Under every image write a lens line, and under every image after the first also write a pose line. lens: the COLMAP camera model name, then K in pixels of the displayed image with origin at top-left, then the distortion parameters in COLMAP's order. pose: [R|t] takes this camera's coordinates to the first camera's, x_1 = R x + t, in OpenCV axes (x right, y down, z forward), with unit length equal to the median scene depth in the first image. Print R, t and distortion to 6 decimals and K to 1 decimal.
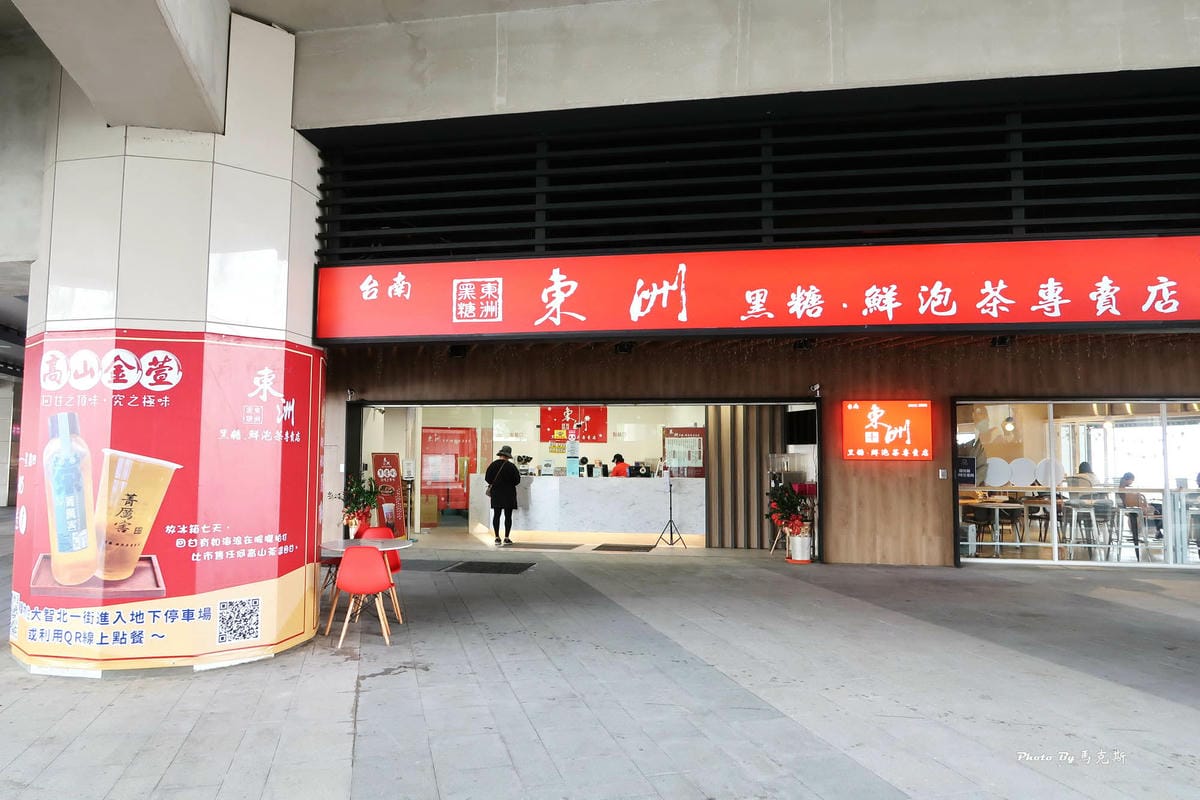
lens RADIAL K [[831.2, 0, 600.0], [0, 831.2, 400.0], [0, 0, 1]] dist [-0.030315, 0.009844]
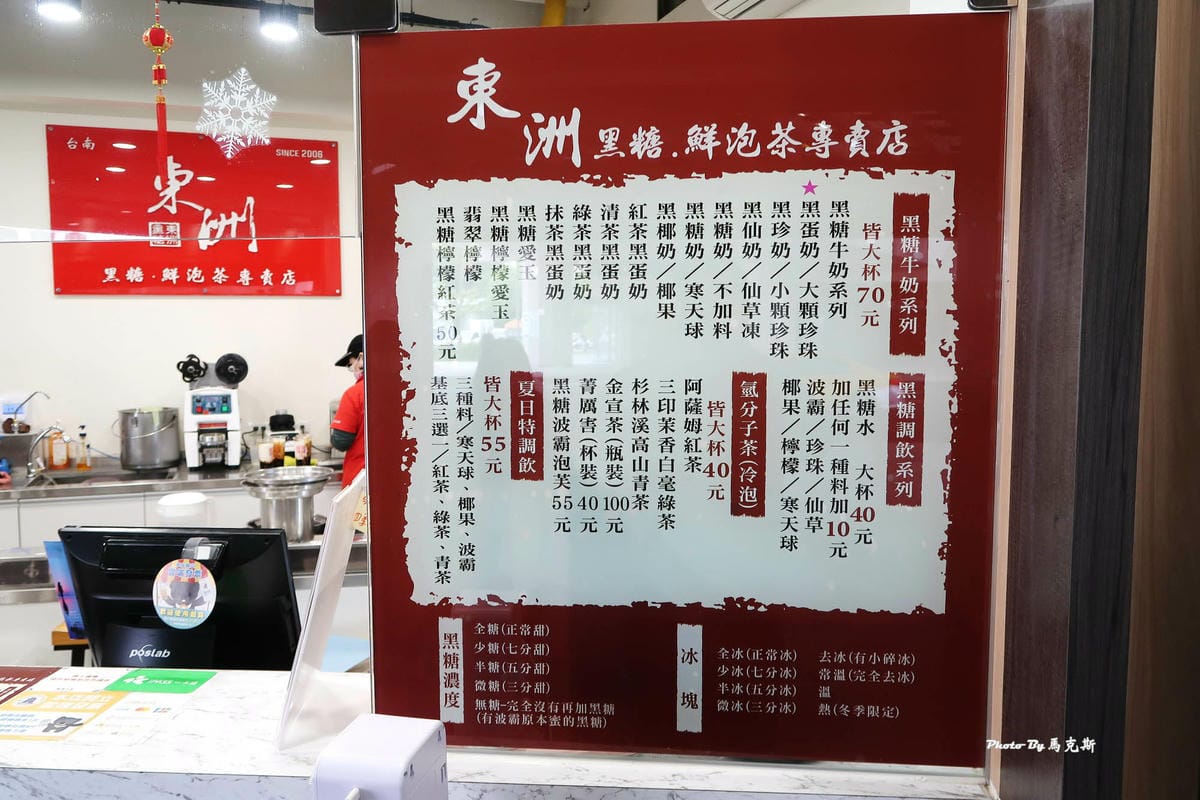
lens RADIAL K [[1010.0, 0, 599.2], [0, 1010.0, 426.0], [0, 0, 1]] dist [-0.004488, -0.004816]
pose [[0.994964, -0.019512, 0.098318, 0.194221], [0.002333, 0.985112, 0.171900, 0.113630], [-0.100208, -0.170805, 0.980196, 2.044722]]
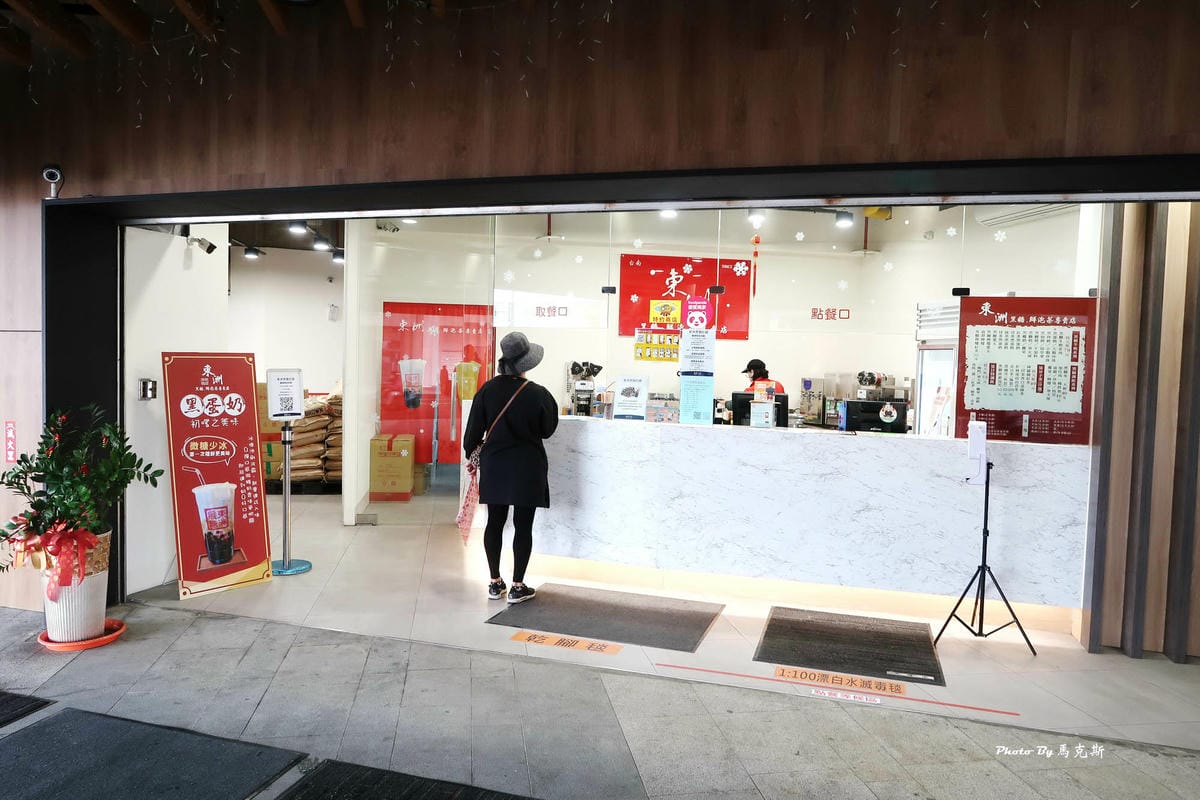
lens RADIAL K [[831.2, 0, 600.0], [0, 831.2, 400.0], [0, 0, 1]] dist [-0.030315, 0.009844]
pose [[0.993824, 0.027314, -0.107555, -0.082499], [-0.013940, 0.992285, 0.123189, 0.079990], [0.110091, -0.120929, 0.986537, 1.422780]]
